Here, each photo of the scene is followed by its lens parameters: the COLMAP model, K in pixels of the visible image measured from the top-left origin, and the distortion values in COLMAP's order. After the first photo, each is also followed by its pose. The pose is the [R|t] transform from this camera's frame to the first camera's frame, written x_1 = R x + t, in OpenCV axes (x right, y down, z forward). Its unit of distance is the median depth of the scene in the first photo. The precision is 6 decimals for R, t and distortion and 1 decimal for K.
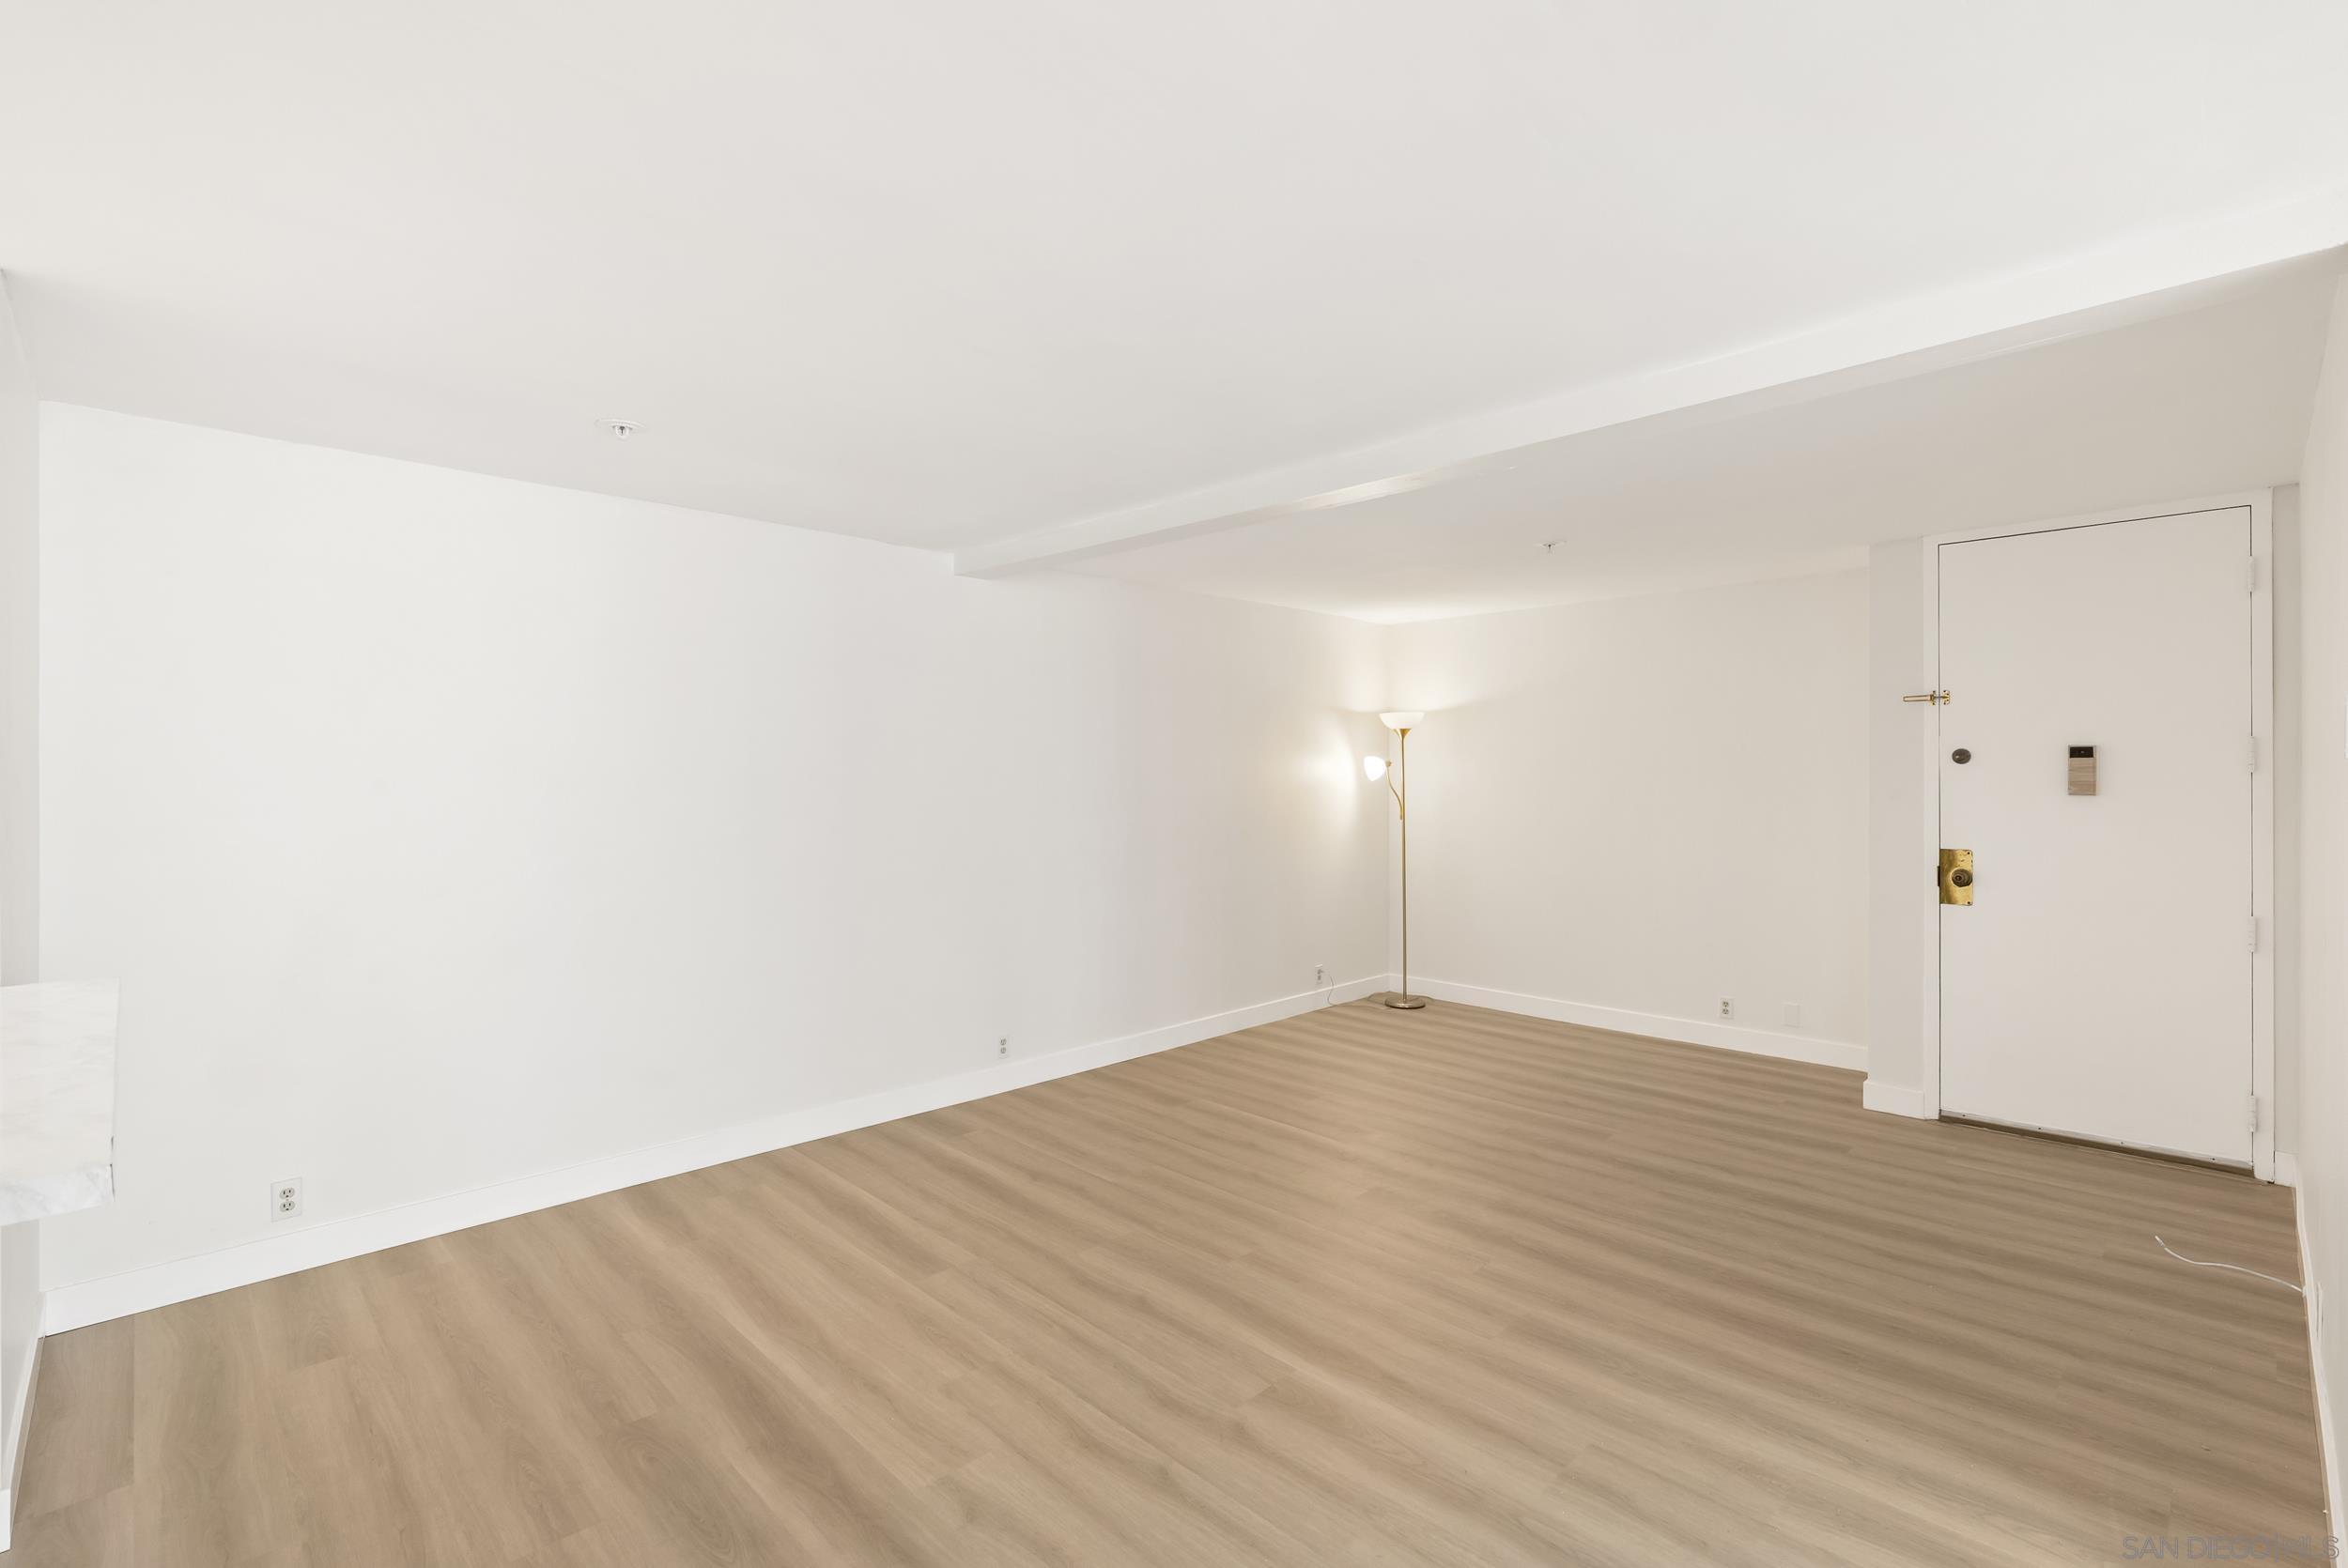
lens RADIAL K [[1066.3, 0, 1170.7], [0, 1066.3, 769.6], [0, 0, 1]] dist [0.000215, 0.001170]
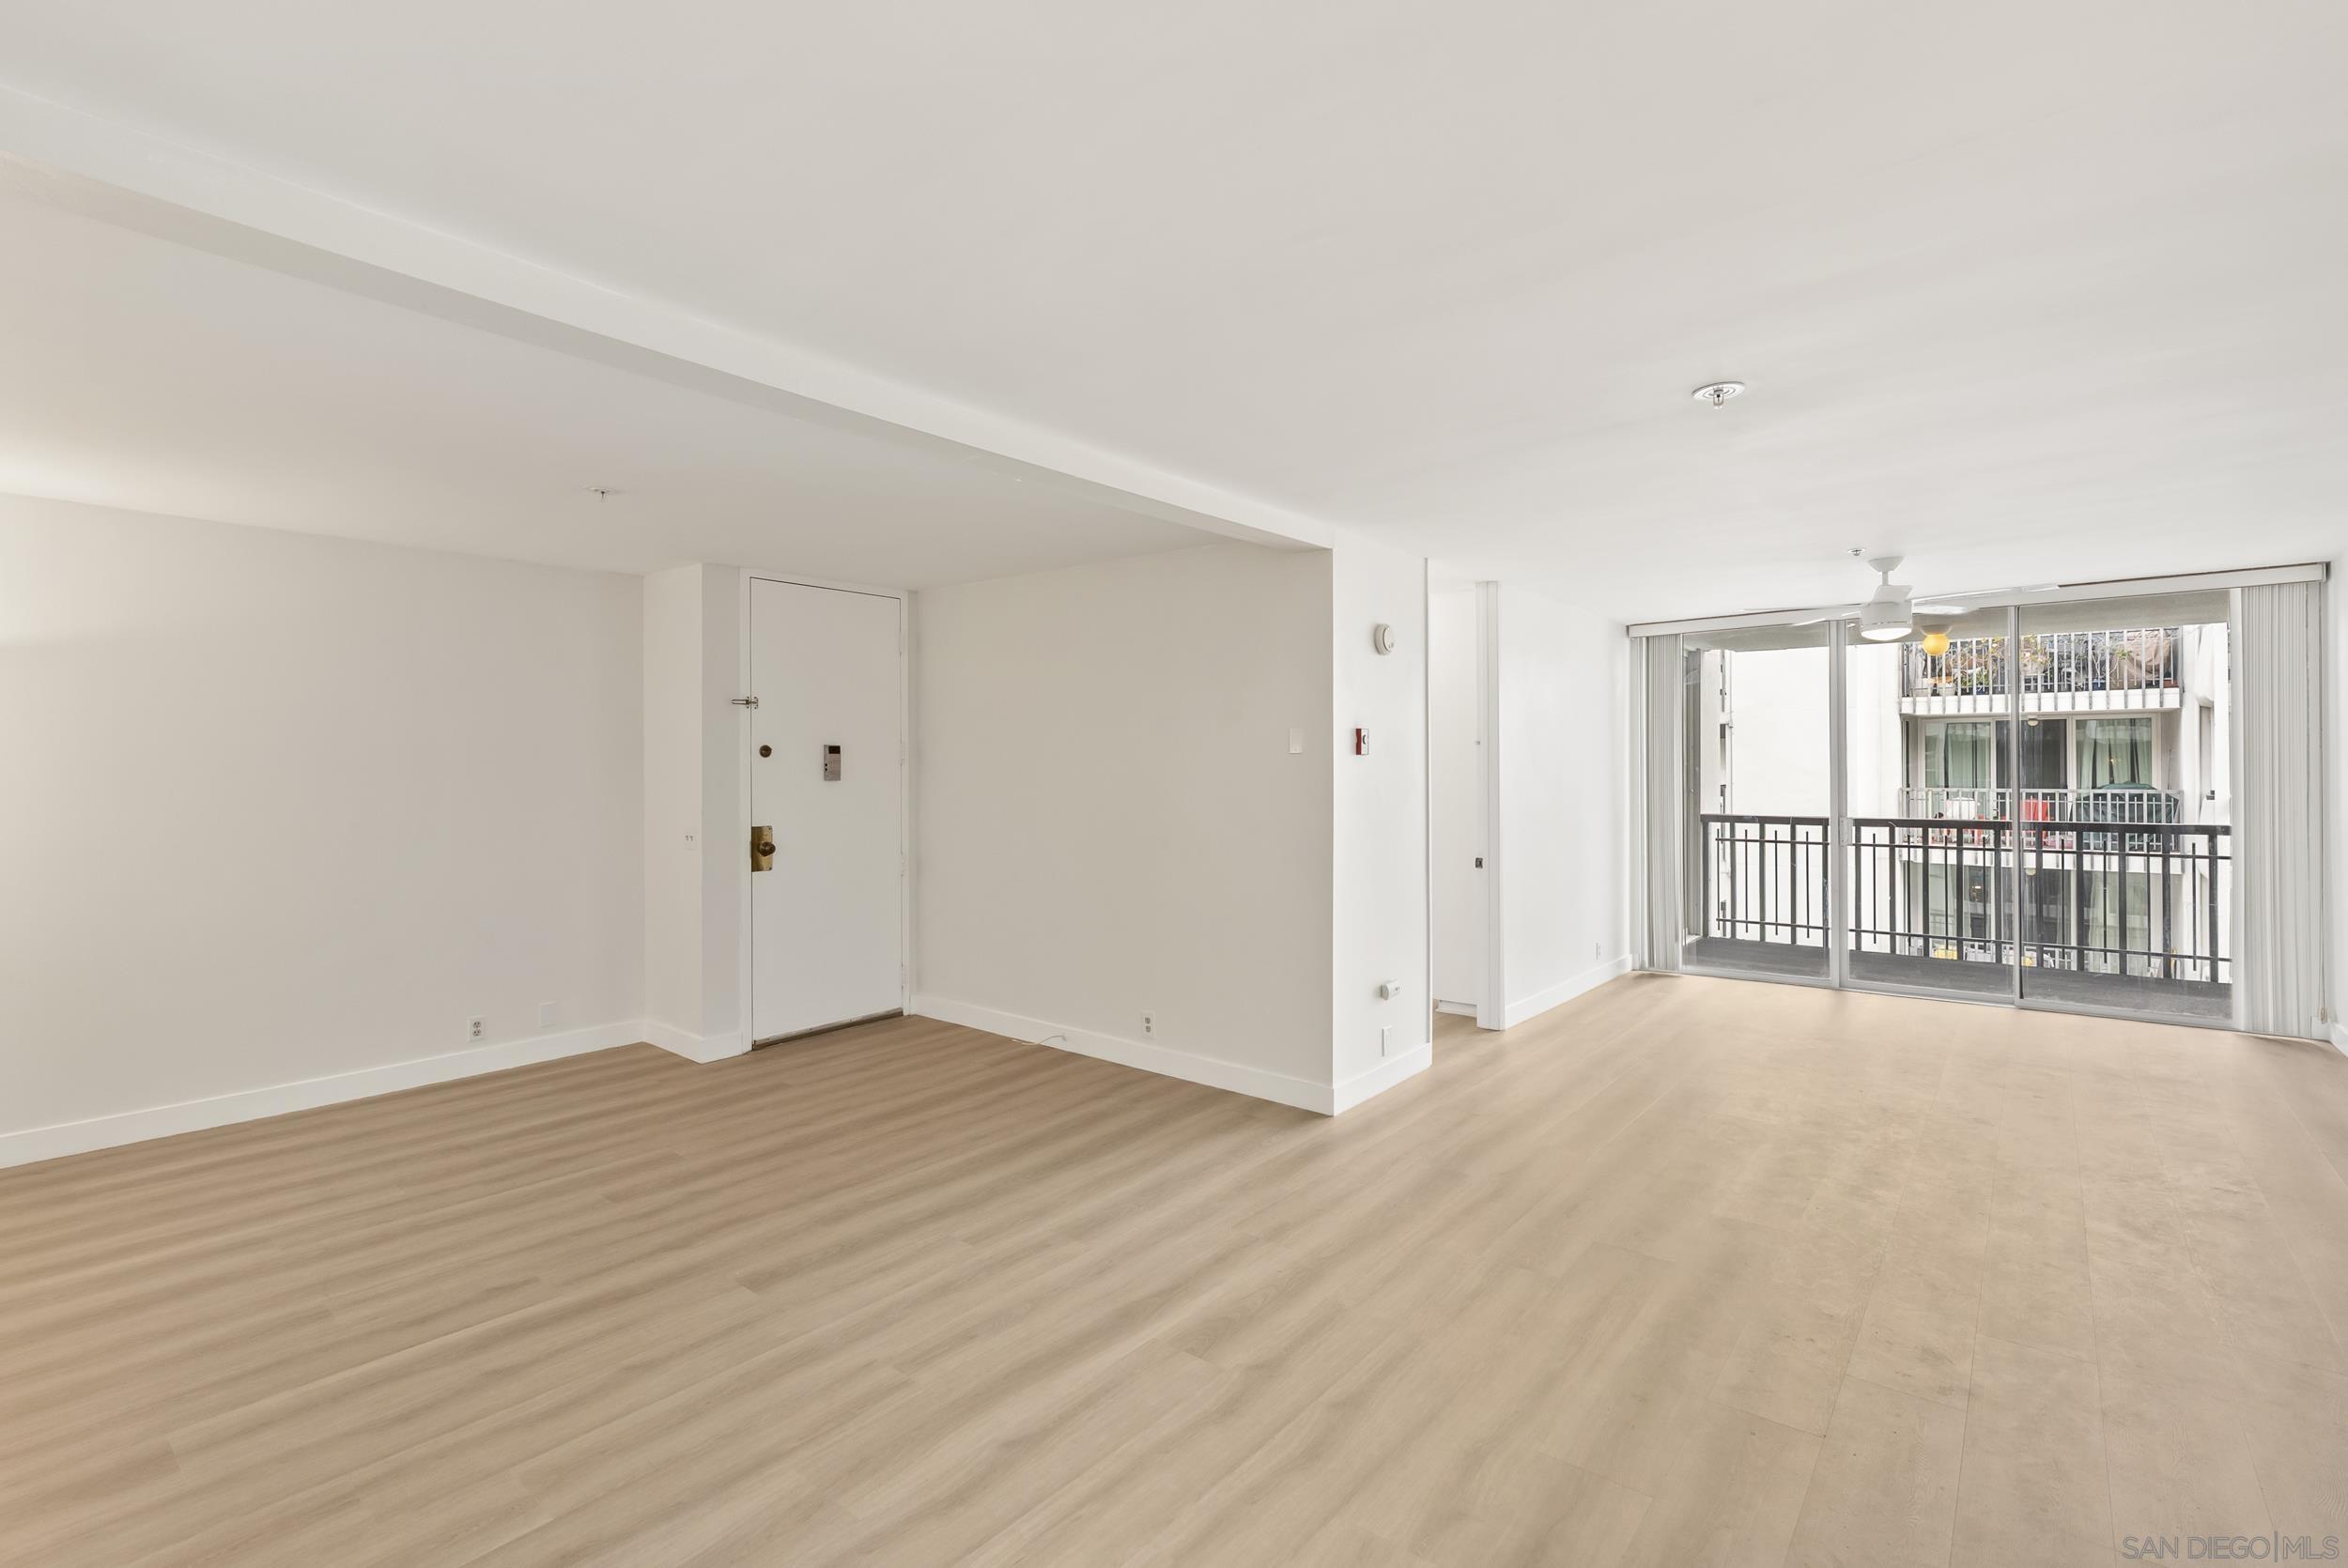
lens RADIAL K [[1066.3, 0, 1170.7], [0, 1066.3, 769.6], [0, 0, 1]] dist [0.000215, 0.001170]
pose [[-0.109946, 0.003860, 0.993930, -0.643470], [0.000837, 0.999992, -0.003791, 0.016735], [-0.993937, 0.000415, -0.109948, 0.784527]]
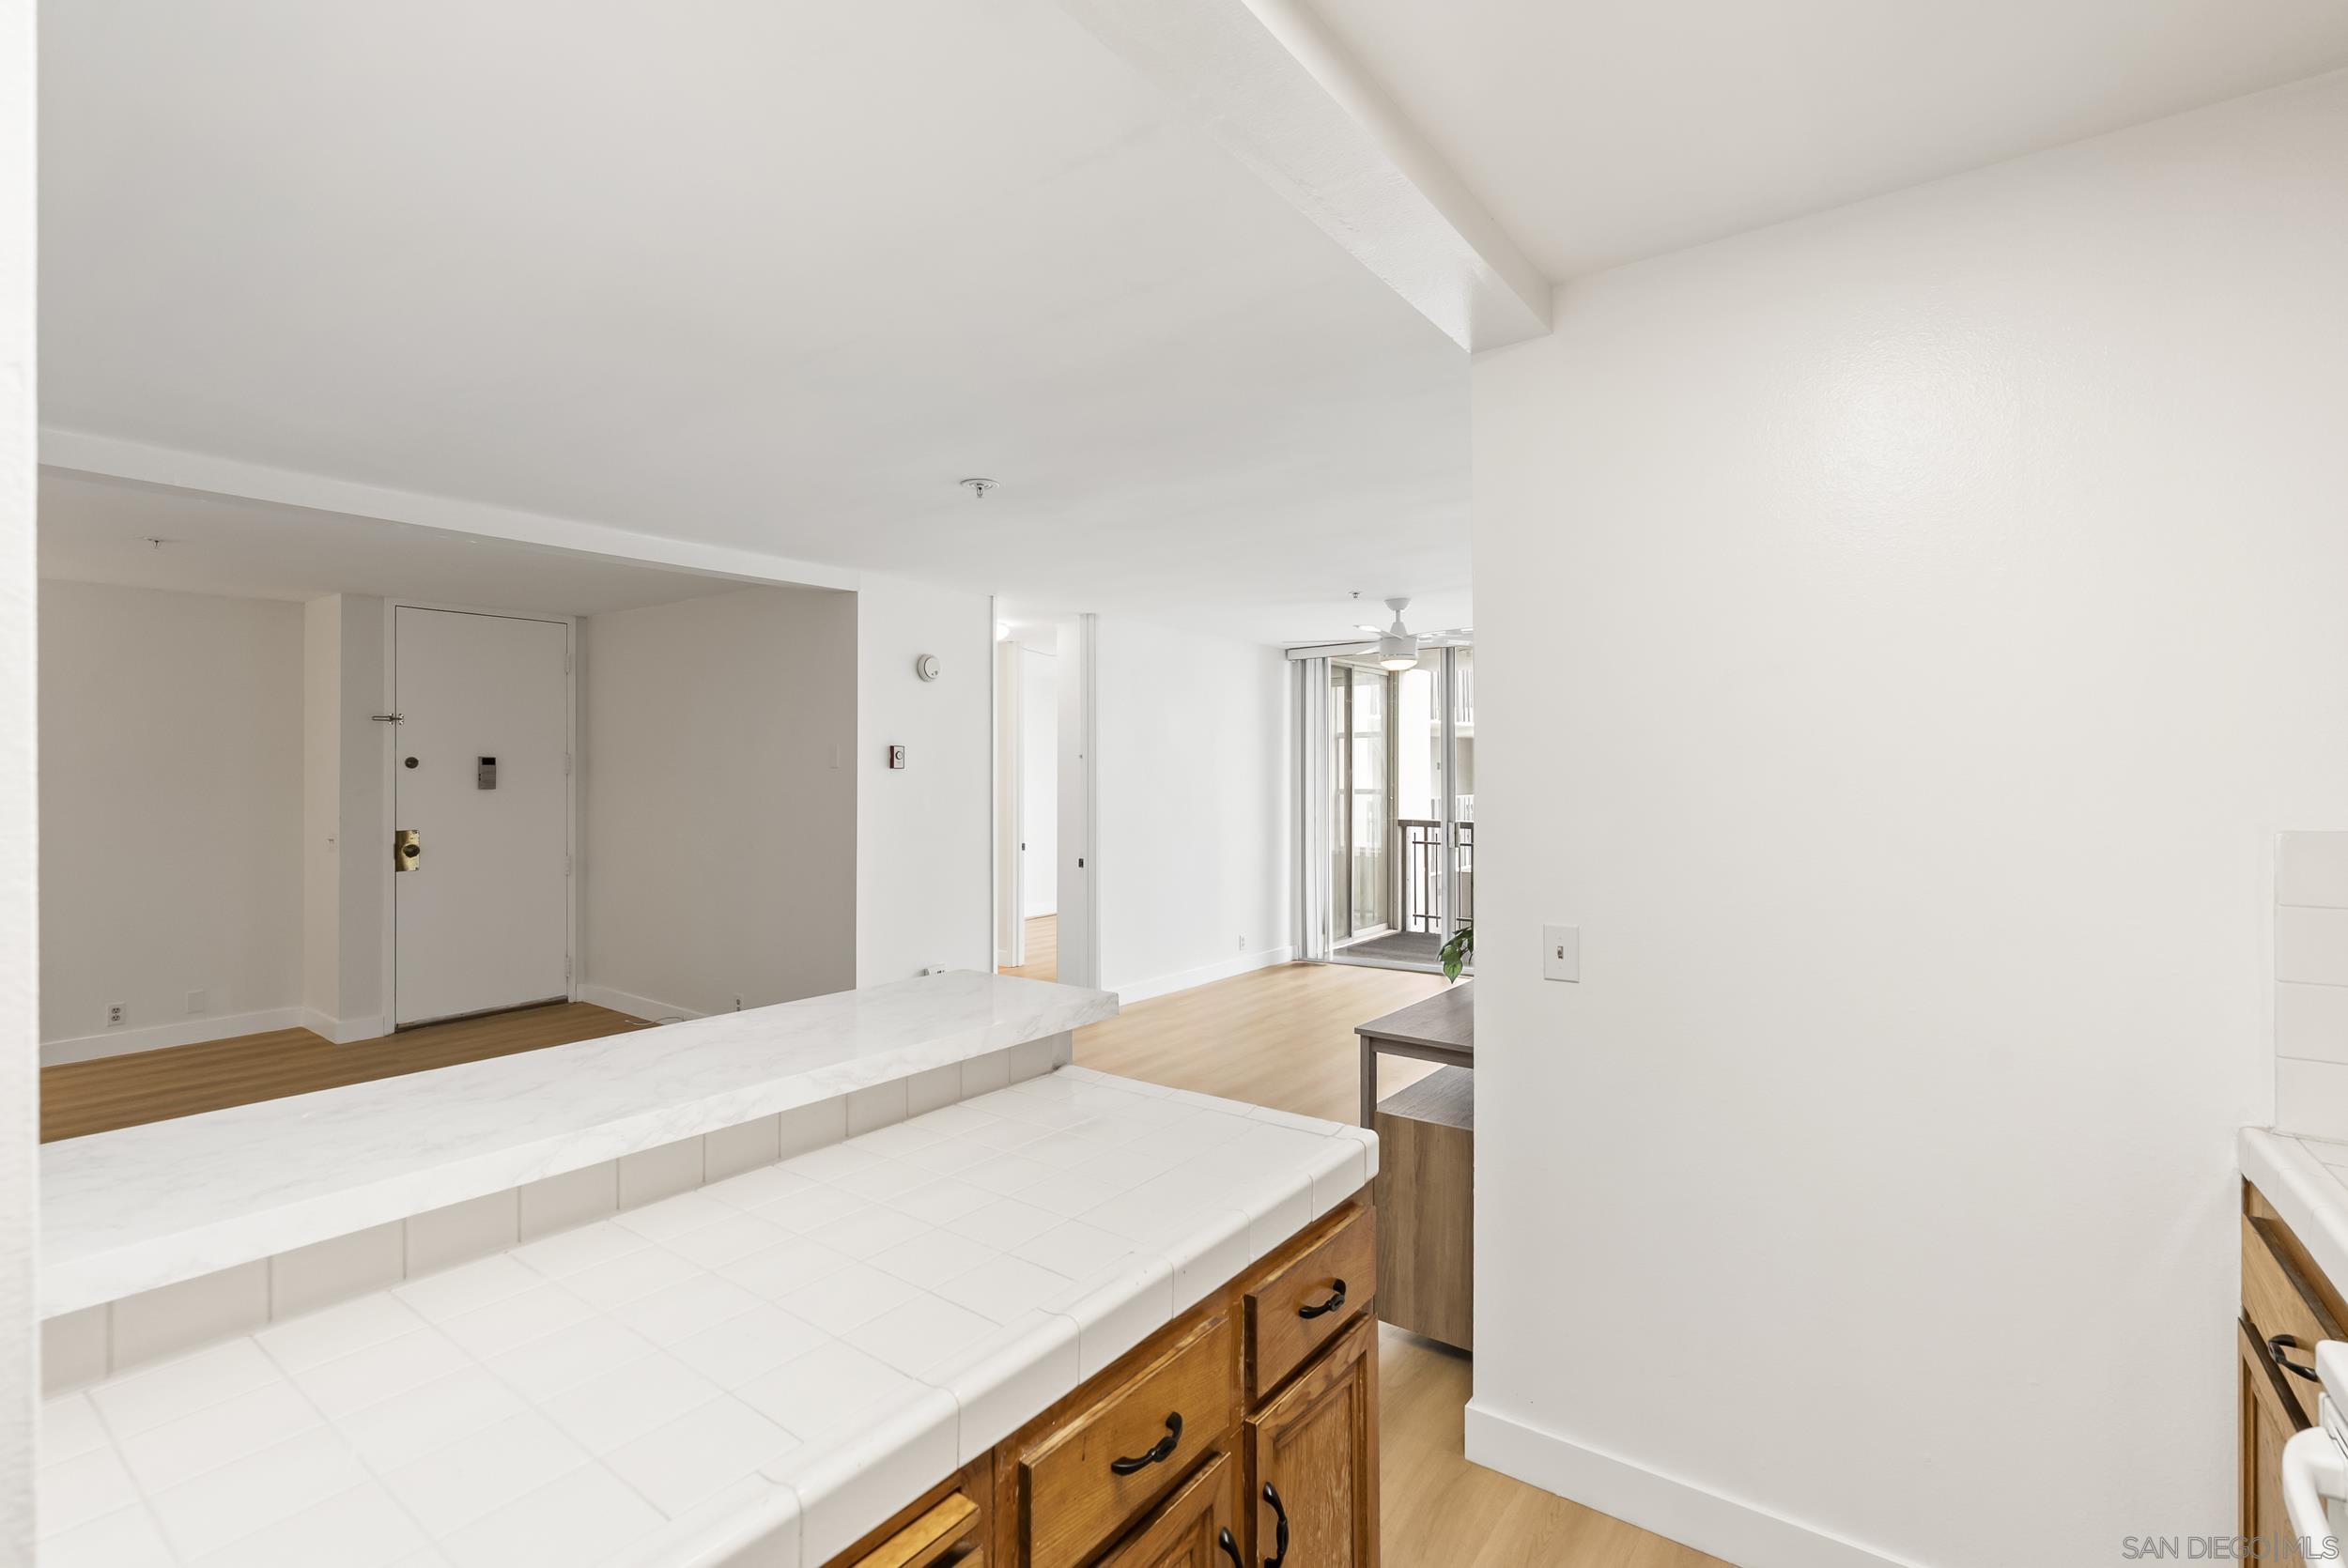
lens RADIAL K [[1066.3, 0, 1170.7], [0, 1066.3, 769.6], [0, 0, 1]] dist [0.000215, 0.001170]
pose [[-0.154412, 0.006923, 0.987982, -0.908348], [-0.000868, 0.999974, -0.007142, 0.006375], [-0.988006, -0.001960, -0.154402, 0.286564]]
